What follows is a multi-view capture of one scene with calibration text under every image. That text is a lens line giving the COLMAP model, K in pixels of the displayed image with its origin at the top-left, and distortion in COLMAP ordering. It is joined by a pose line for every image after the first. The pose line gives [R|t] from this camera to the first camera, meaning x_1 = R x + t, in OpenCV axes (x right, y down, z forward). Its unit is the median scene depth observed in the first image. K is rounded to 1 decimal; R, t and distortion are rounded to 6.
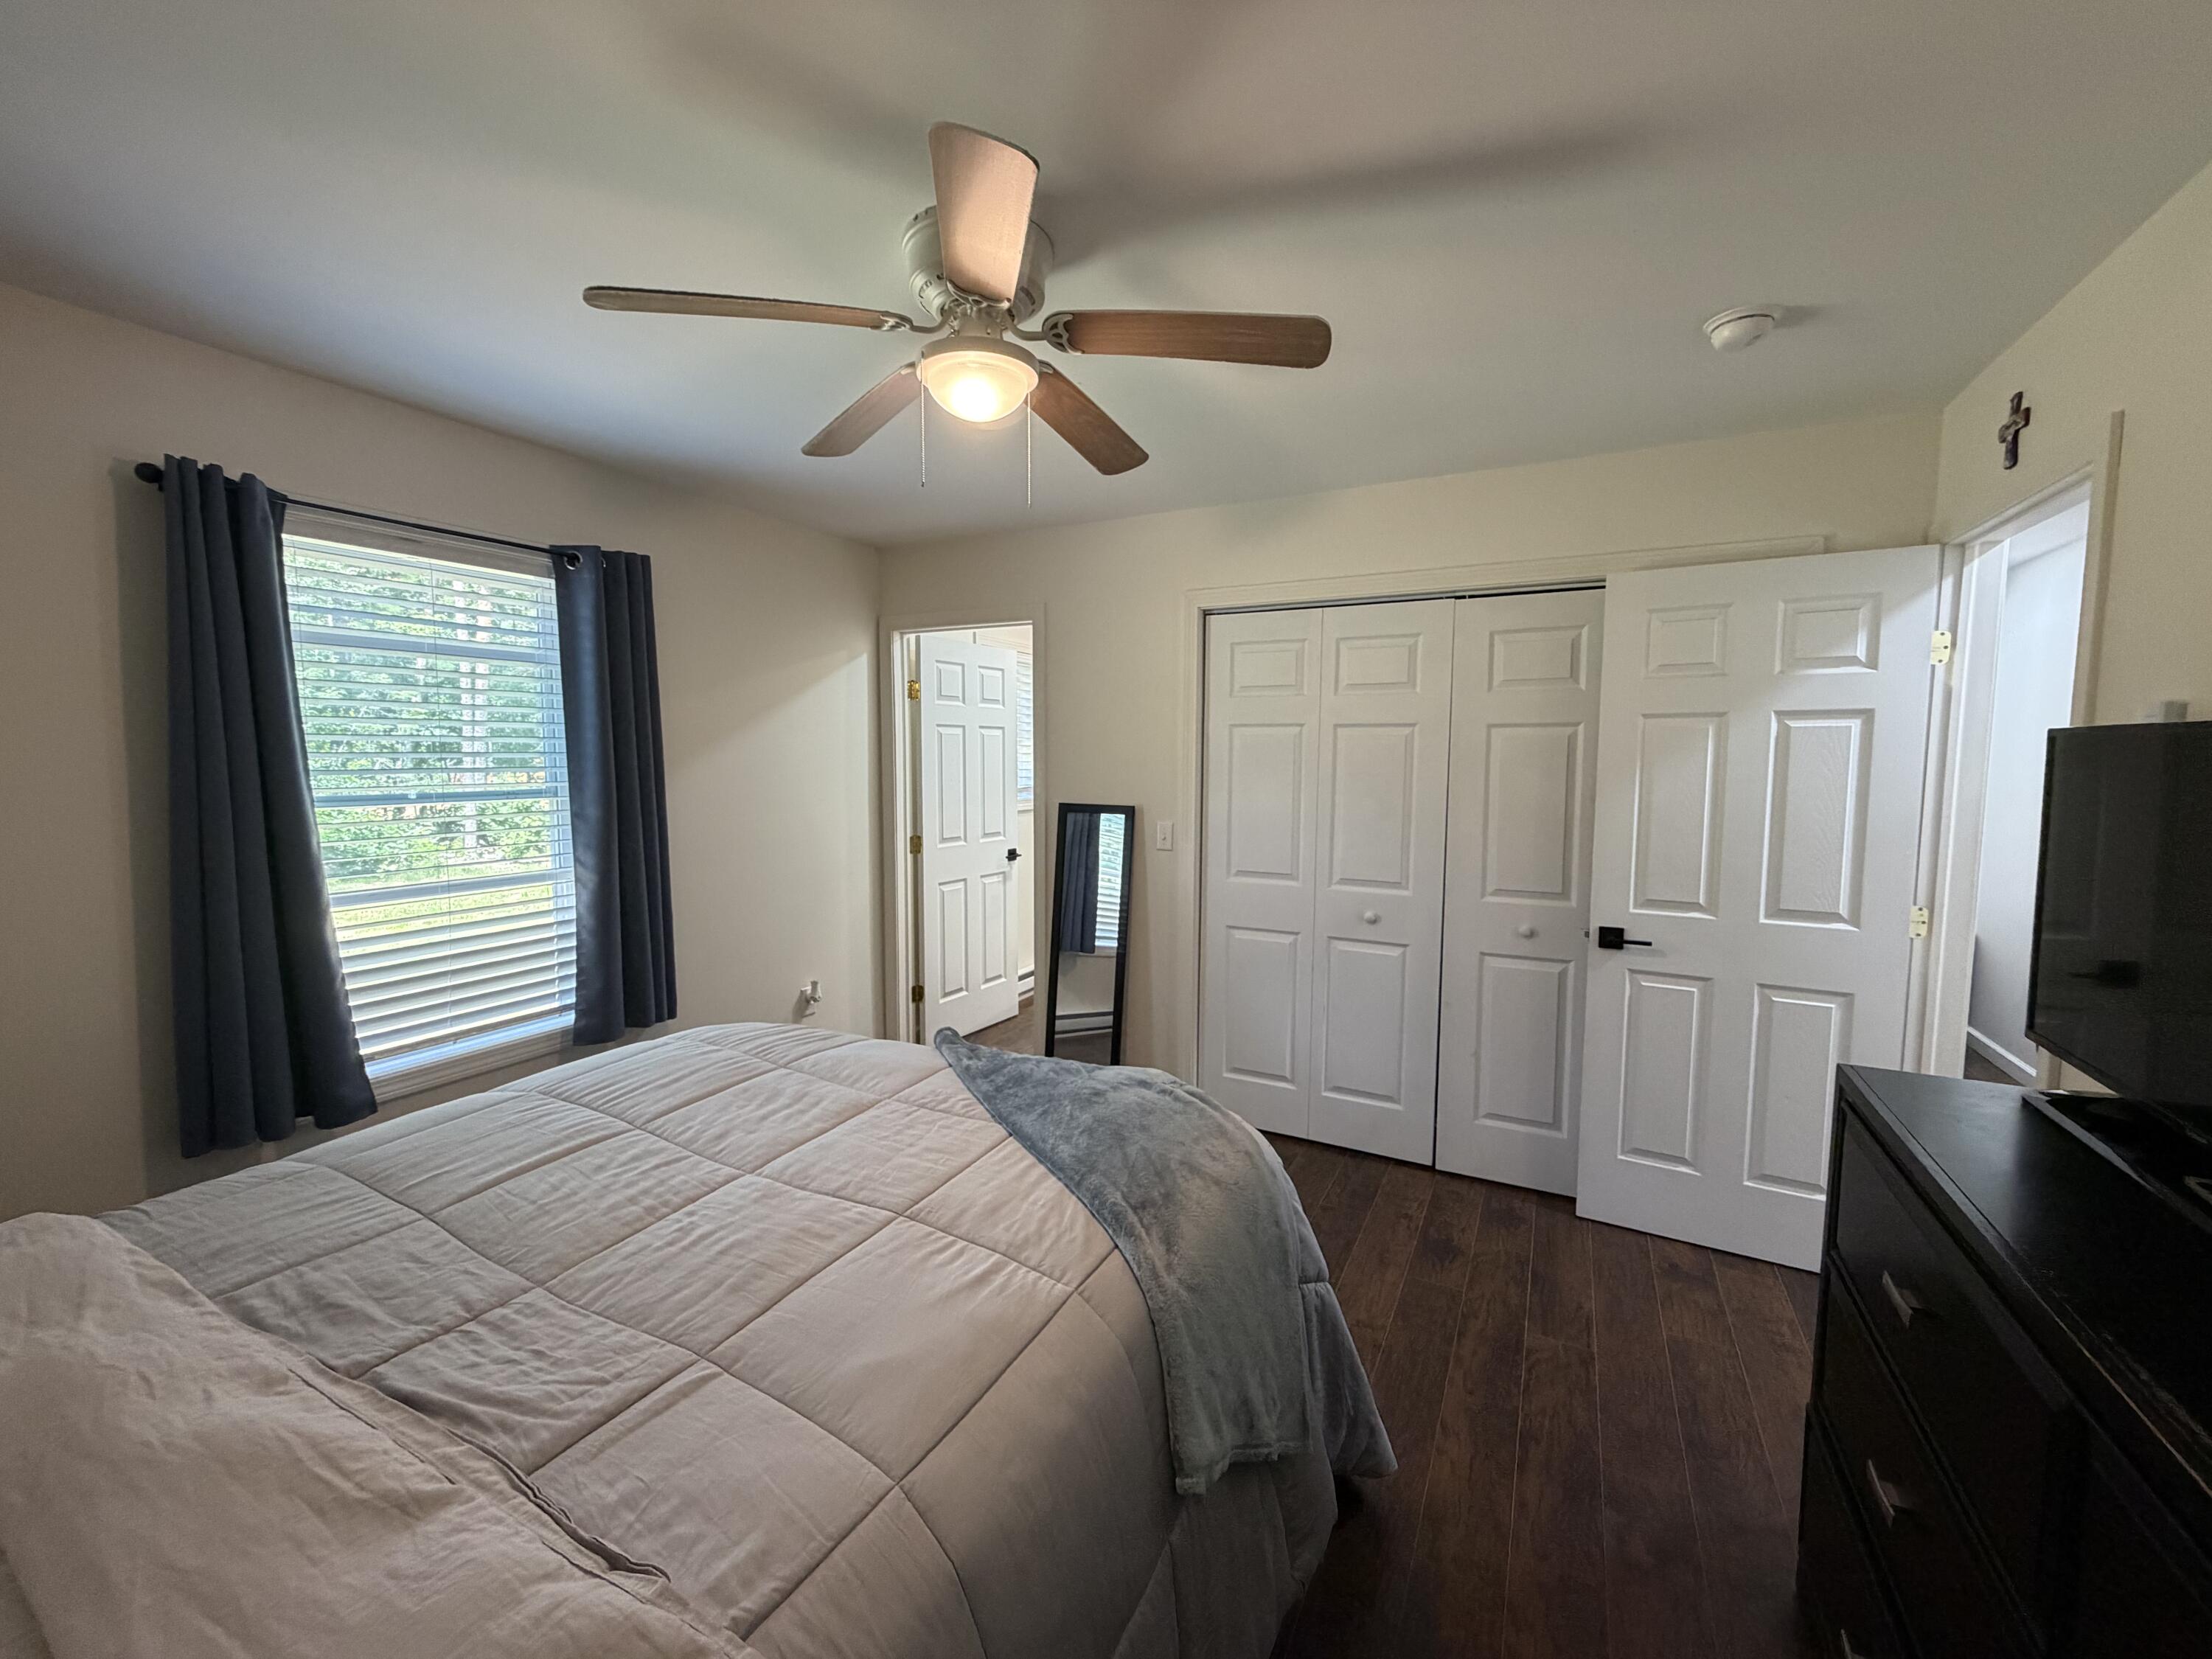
lens RADIAL K [[879.7, 0, 1100.0], [0, 879.7, 827.2], [0, 0, 1]] dist [0.001130, -0.000402]
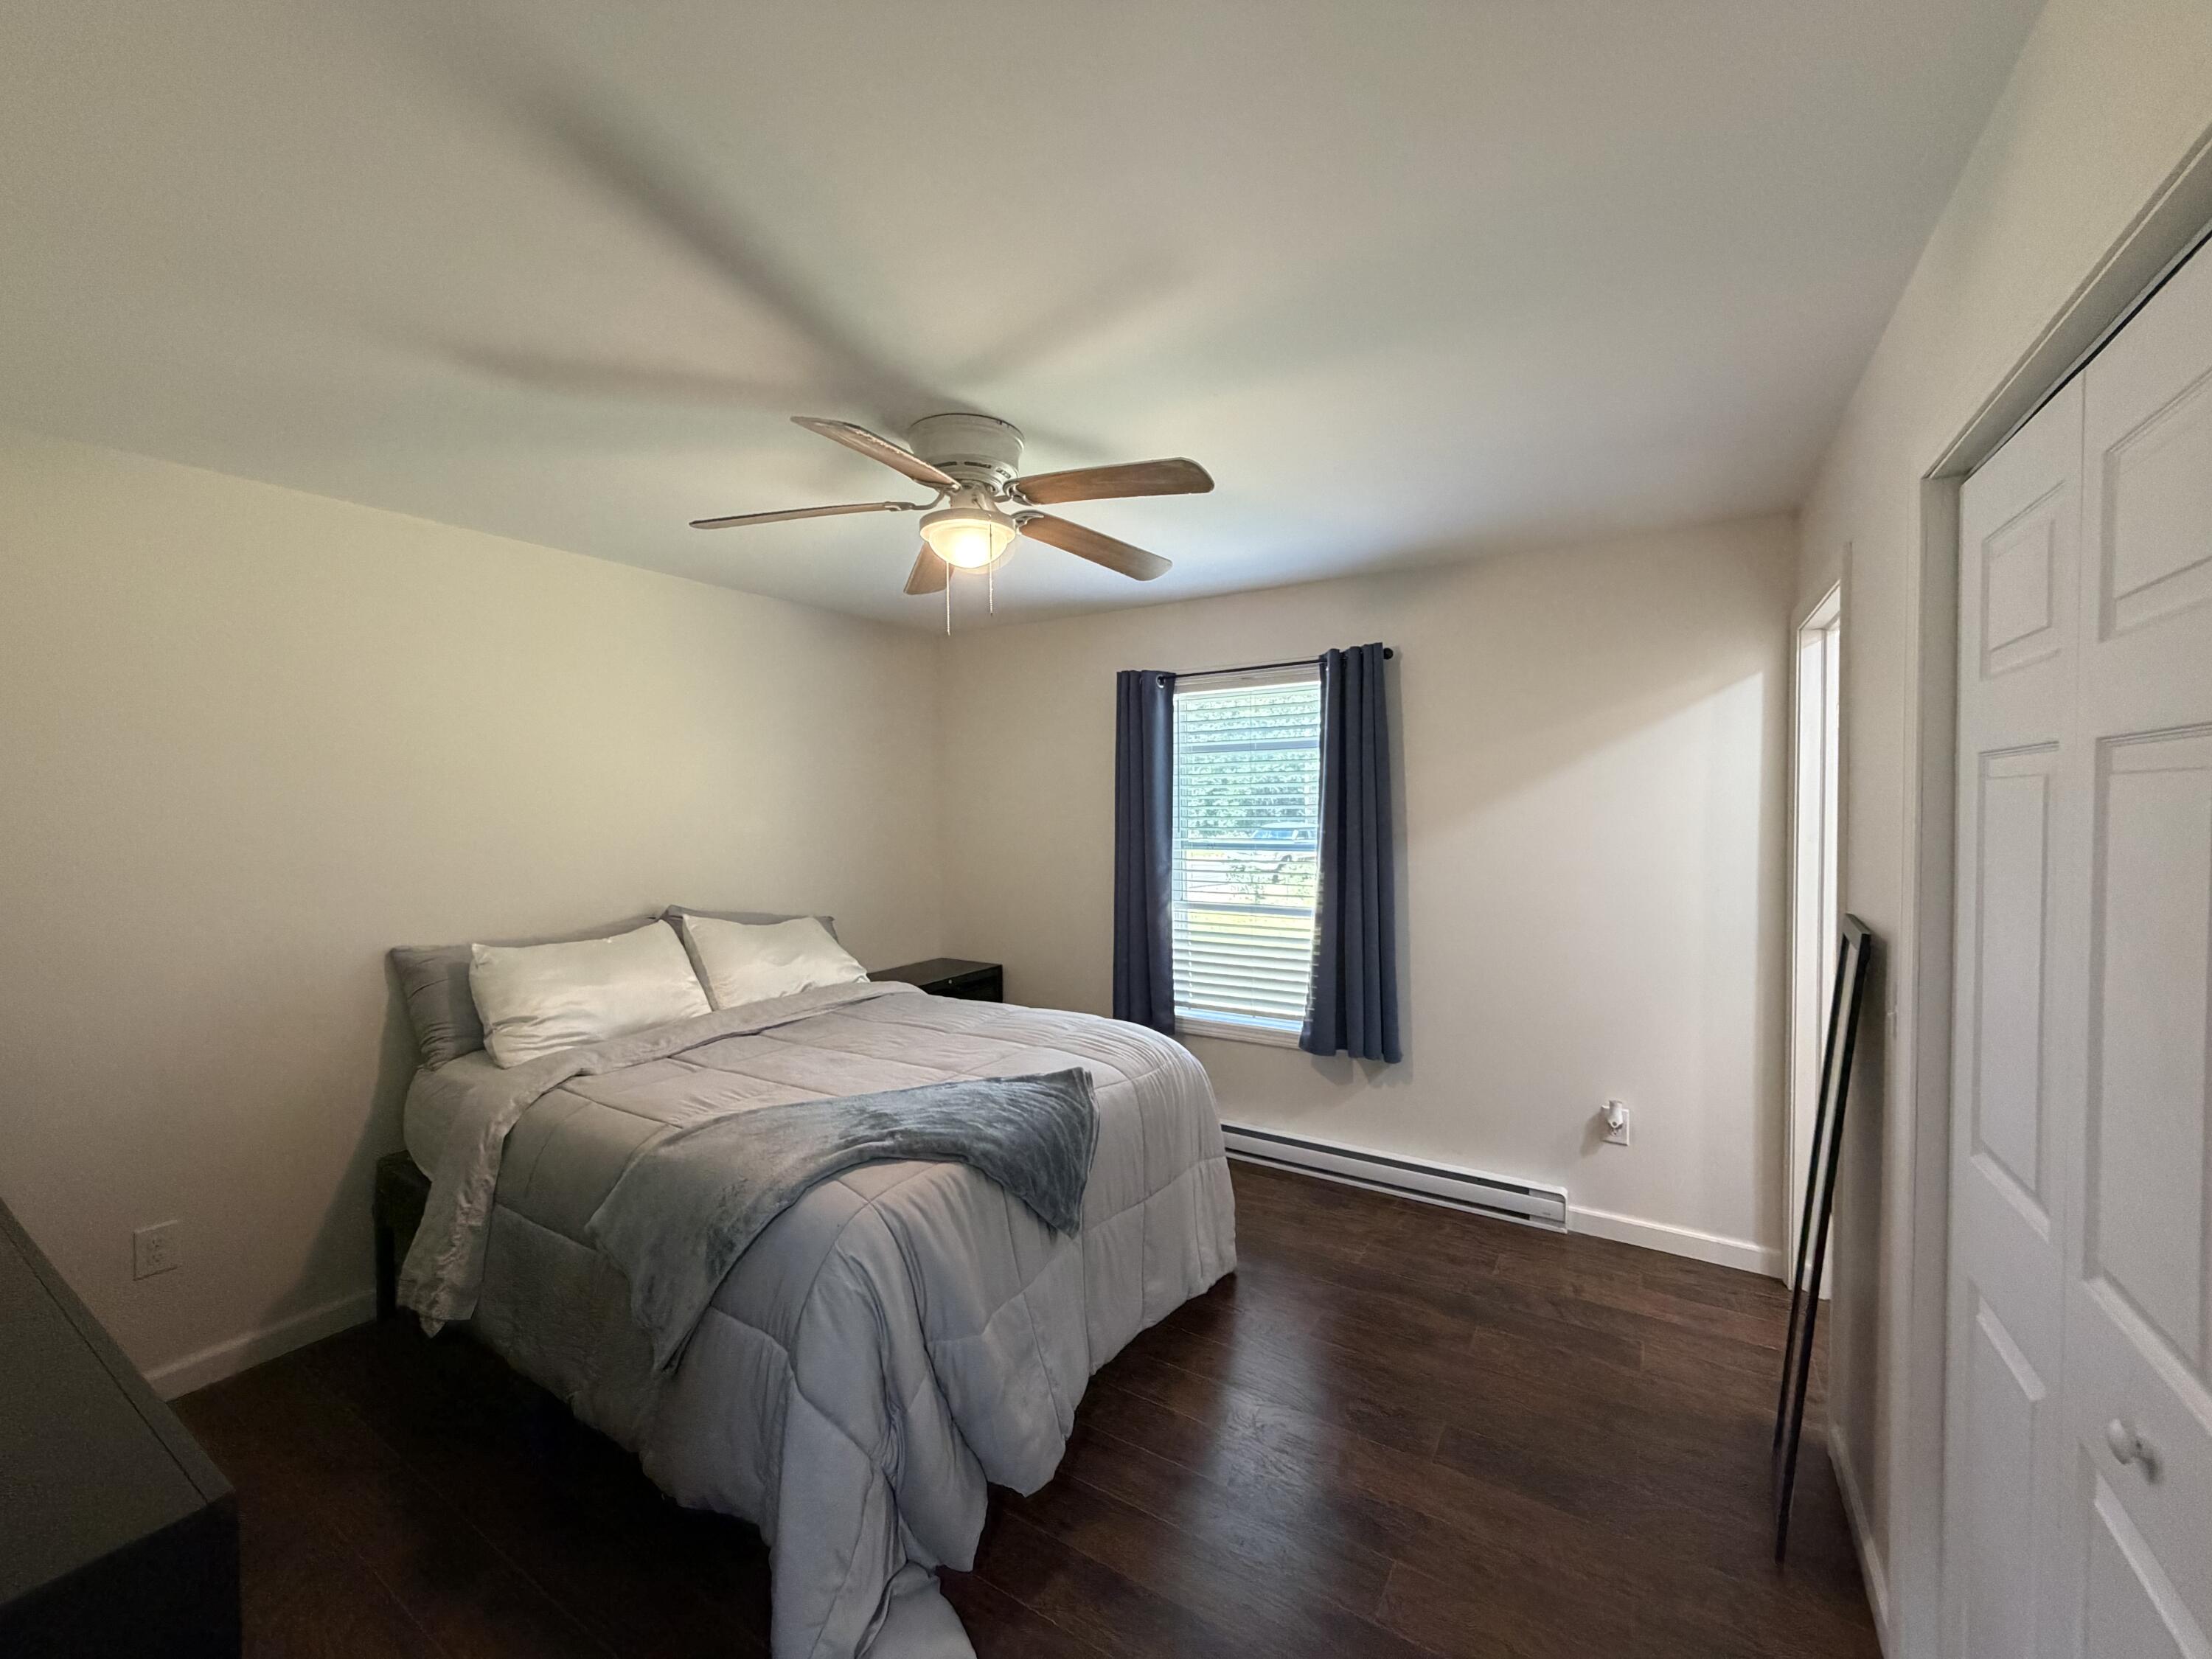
lens RADIAL K [[879.7, 0, 1100.0], [0, 879.7, 827.2], [0, 0, 1]] dist [0.001130, -0.000402]
pose [[-0.072559, 0.013076, -0.997278, 0.812049], [-0.076043, 0.996931, 0.018604, -0.083927], [0.994461, 0.077186, -0.071342, 0.946364]]
